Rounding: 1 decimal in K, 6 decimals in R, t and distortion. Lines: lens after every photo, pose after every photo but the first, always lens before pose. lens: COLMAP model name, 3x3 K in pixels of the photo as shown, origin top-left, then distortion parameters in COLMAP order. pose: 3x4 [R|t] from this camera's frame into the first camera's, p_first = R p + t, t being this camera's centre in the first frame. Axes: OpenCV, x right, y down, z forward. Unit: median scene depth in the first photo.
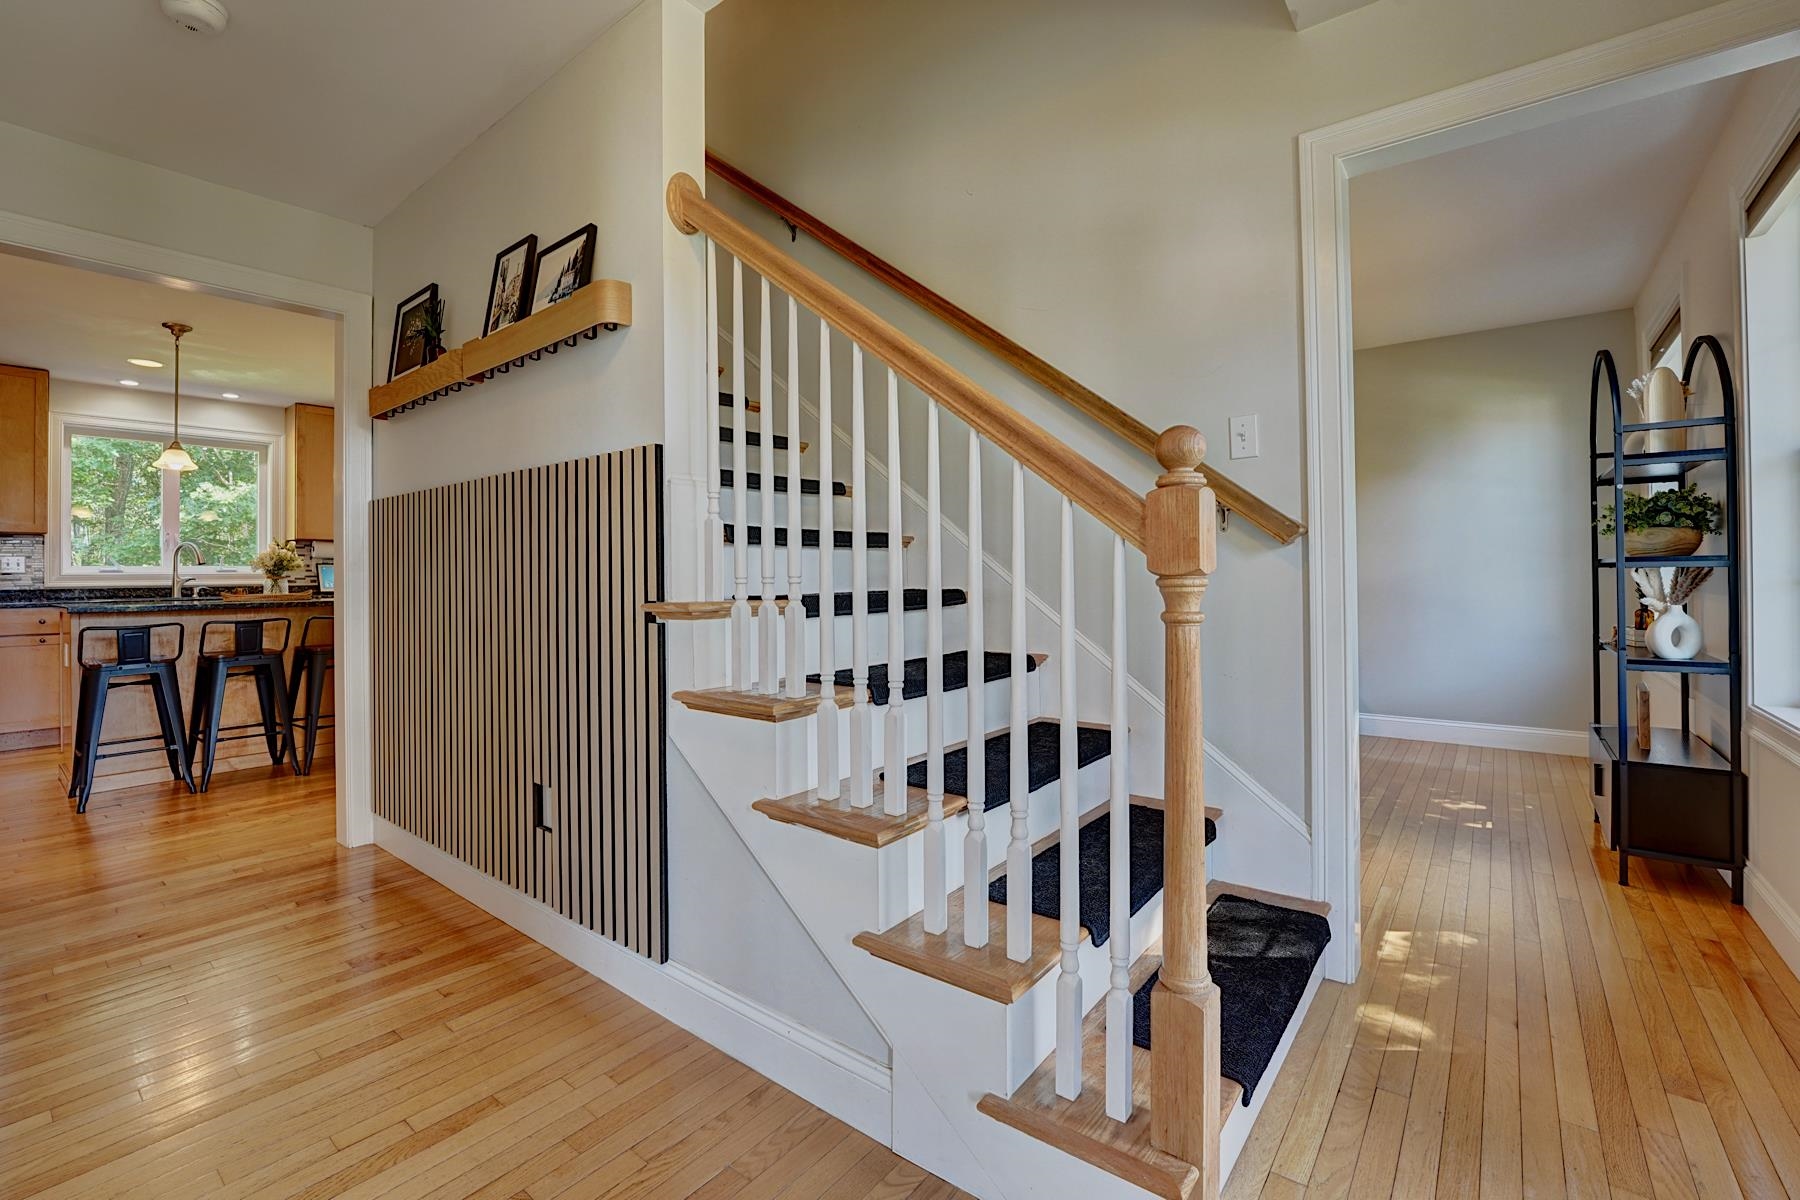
lens RADIAL K [[774.2, 0, 865.3], [0, 774.2, 569.5], [0, 0, 1]] dist [-0.013150, 0.000205]
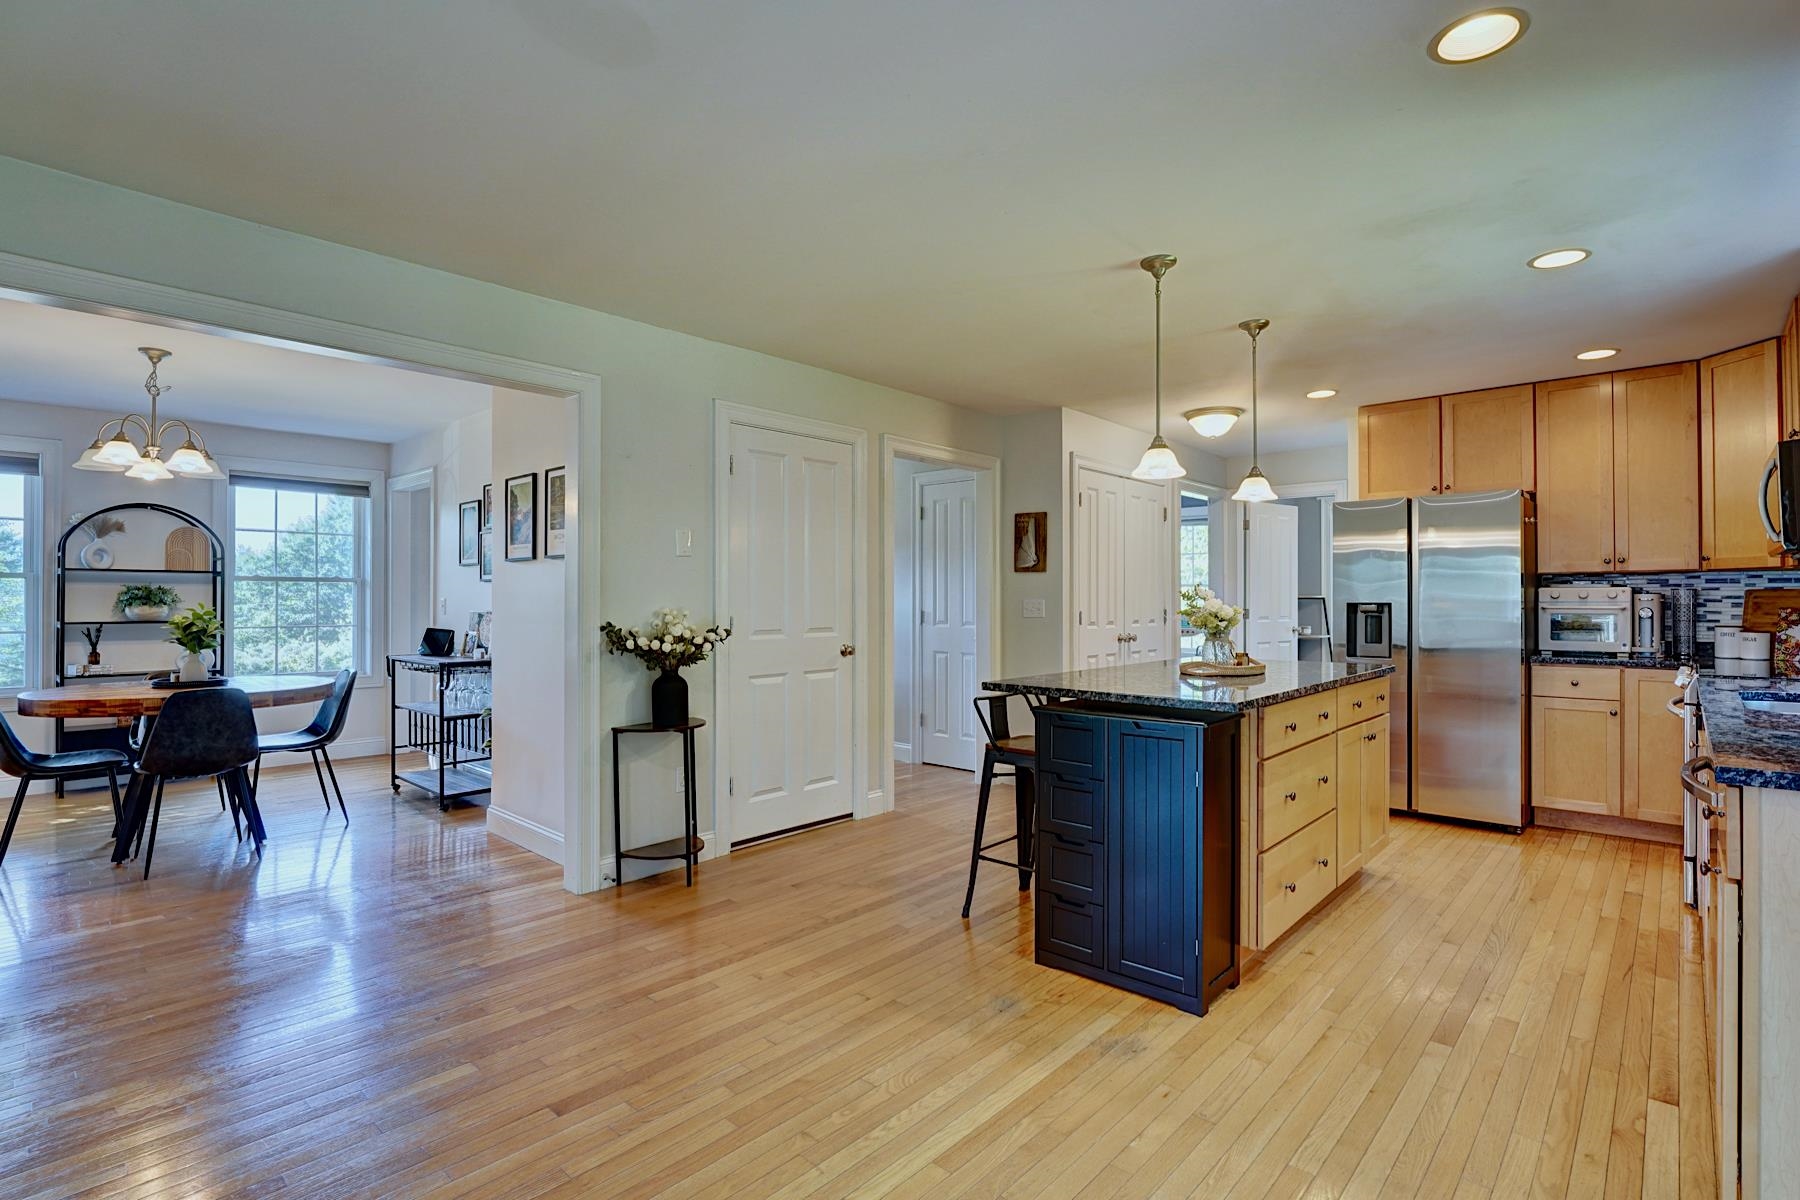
lens RADIAL K [[861.5, 0, 910.0], [0, 861.5, 596.7], [0, 0, 1]] dist [-0.014584, -0.001404]
pose [[-0.999137, 0.007189, 0.040920, -0.432559], [0.006777, 0.999925, -0.010188, -0.017070], [-0.040990, -0.009901, -0.999110, 1.461841]]
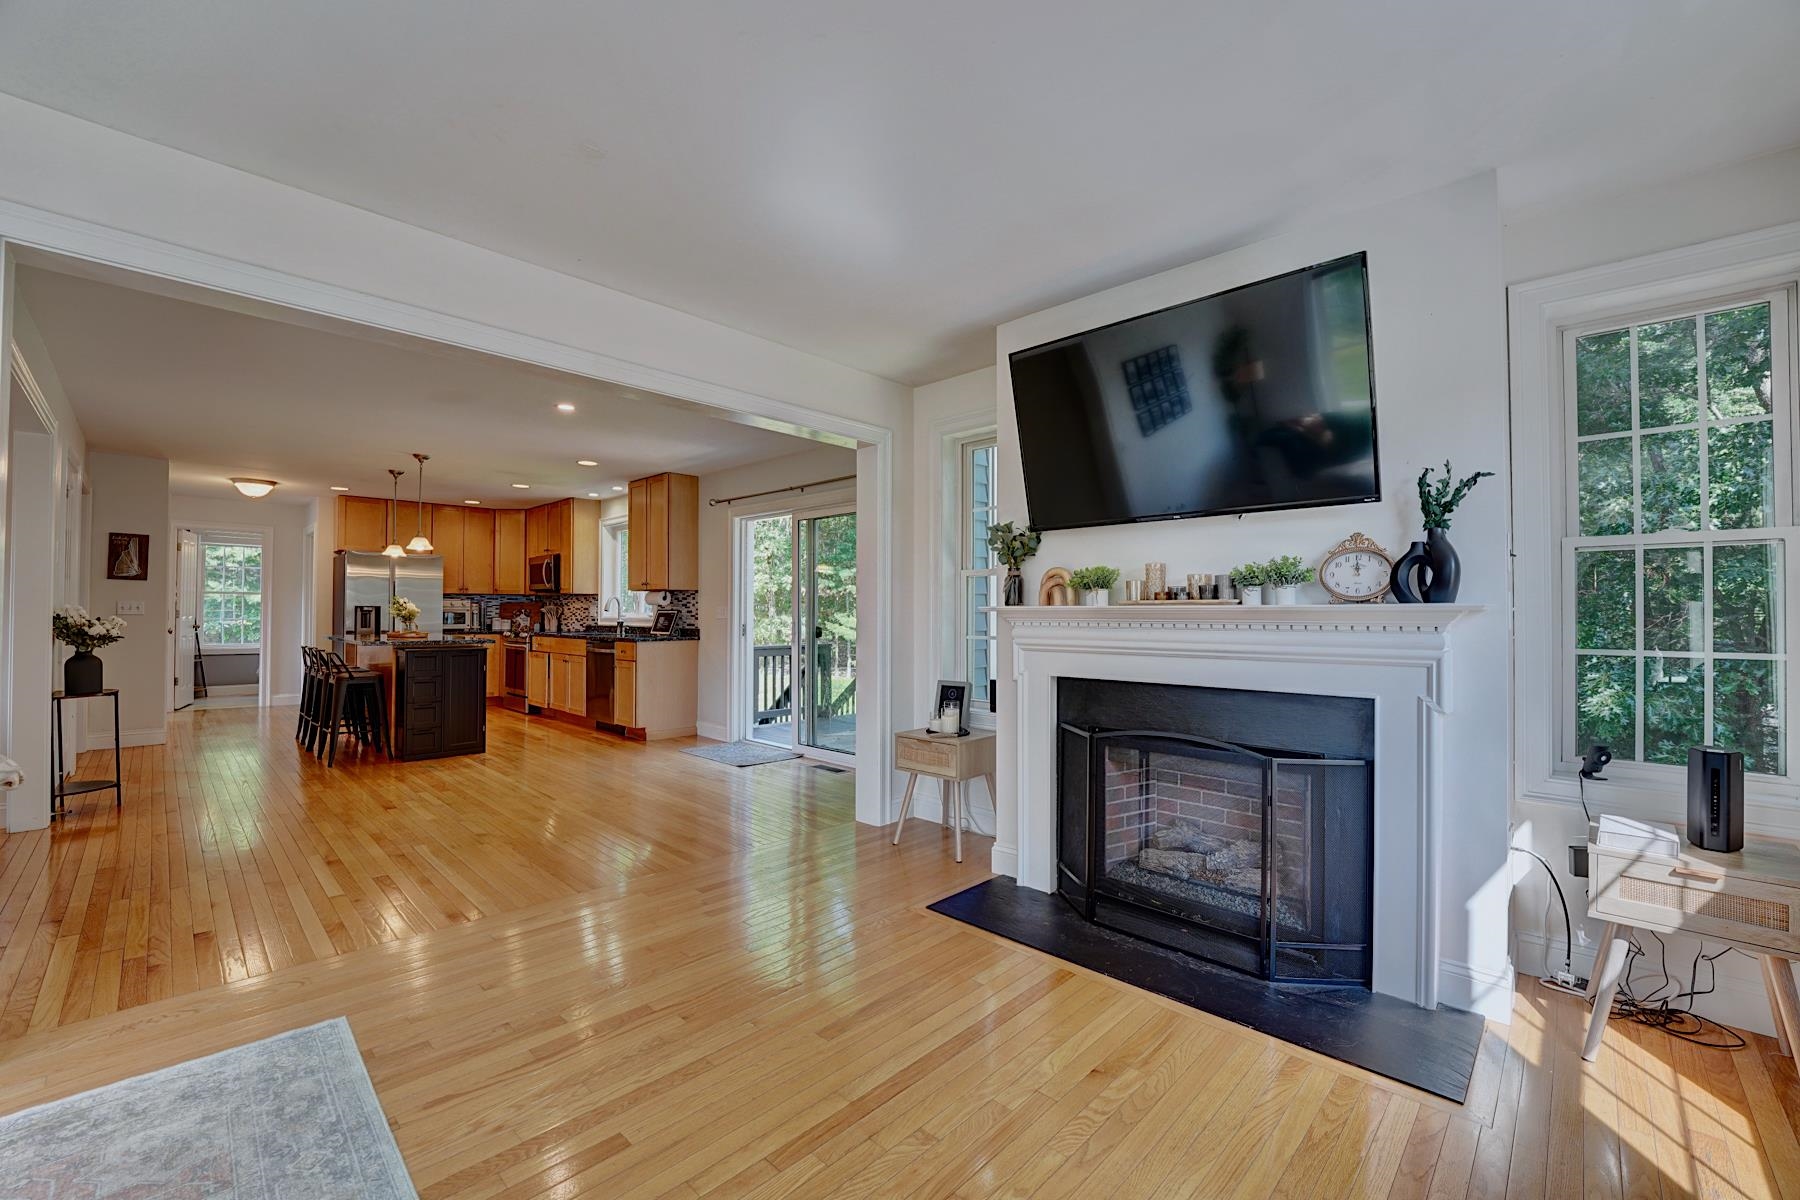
lens RADIAL K [[732.3, 0, 887.2], [0, 732.3, 600.0], [0, 0, 1]] dist [-0.019808, 0.002596]
pose [[-0.084994, -0.011192, -0.996319, 0.457422], [0.001184, 0.999935, -0.011334, -0.011400], [0.996381, -0.002143, -0.084976, 1.684407]]
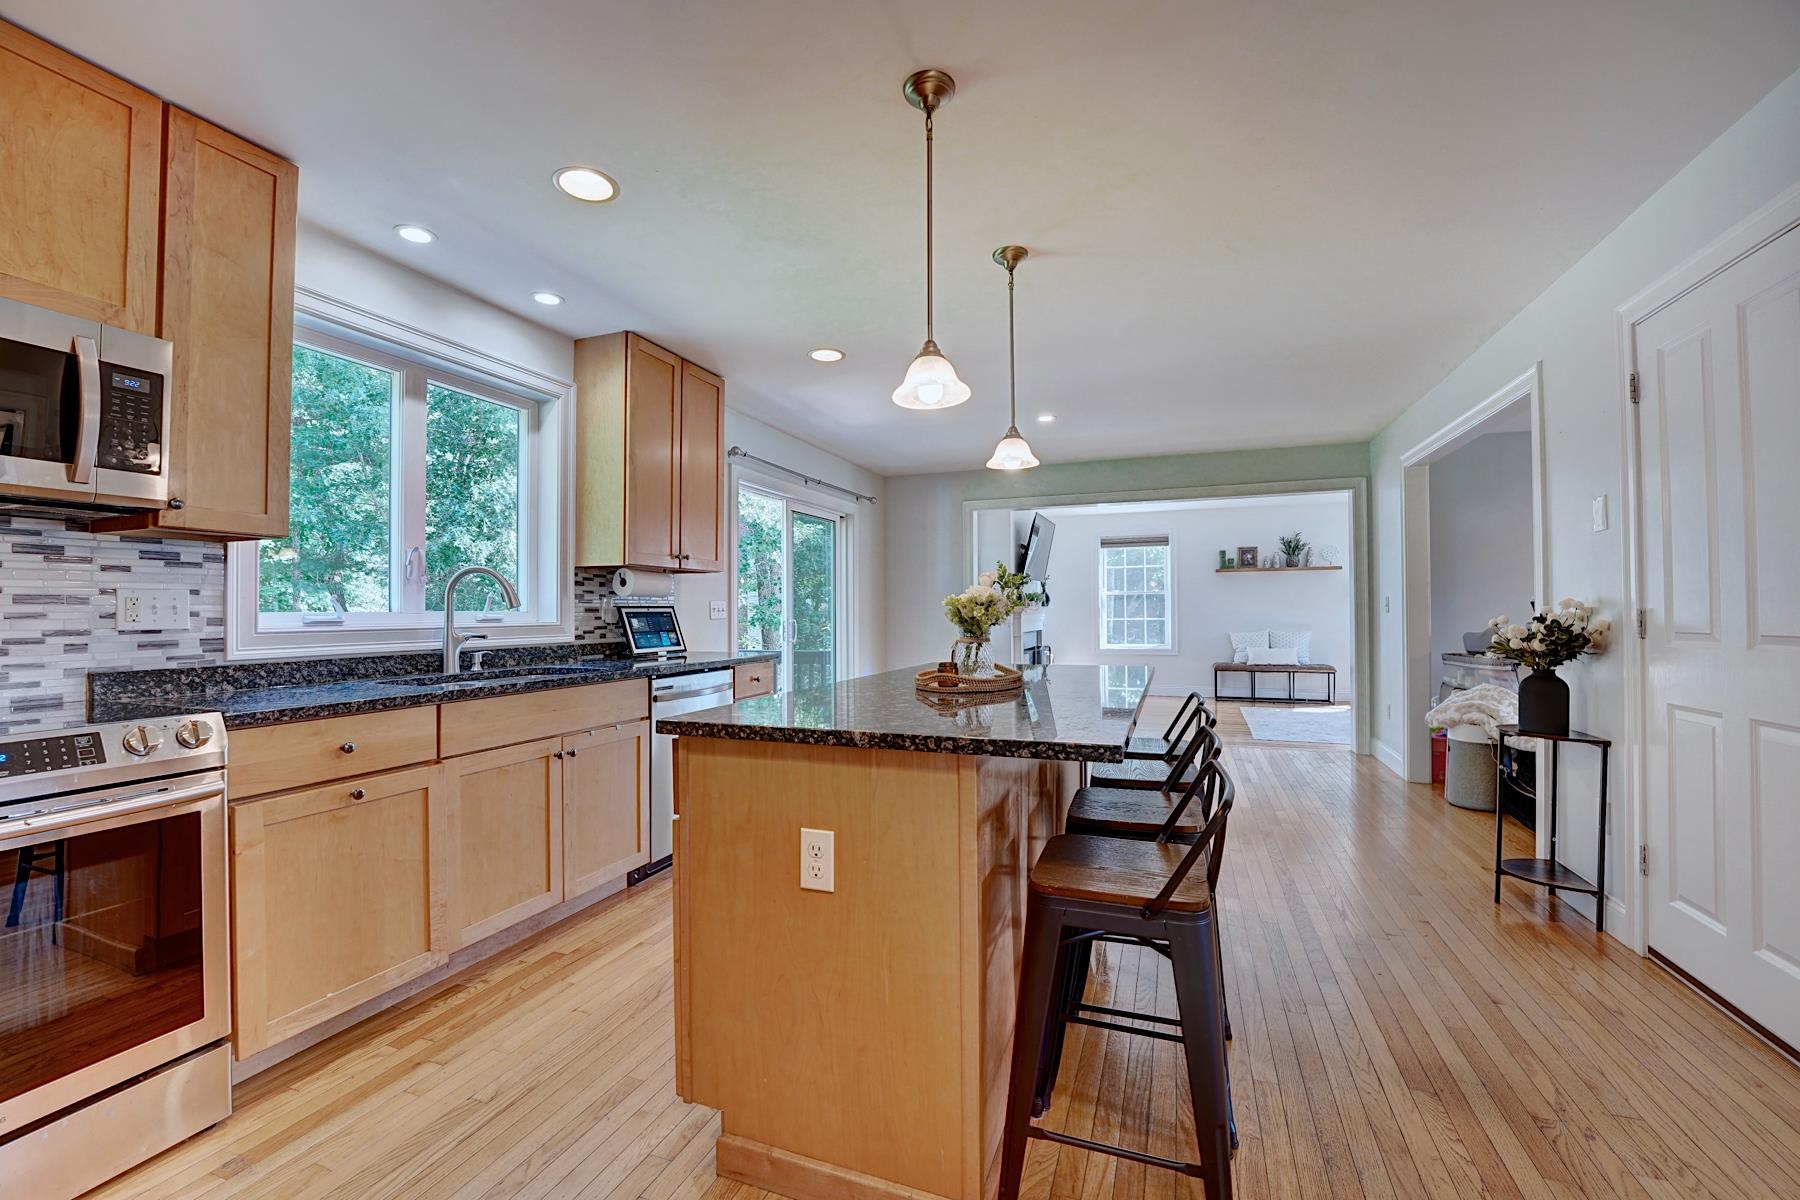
lens RADIAL K [[732.3, 0, 892.2], [0, 732.3, 601.9], [0, 0, 1]] dist [-0.019808, 0.002596]
pose [[0.949567, 0.007867, 0.313466, -0.799173], [-0.005992, 0.999958, -0.006946, -0.009421], [-0.313507, 0.004718, 0.949574, 0.460567]]
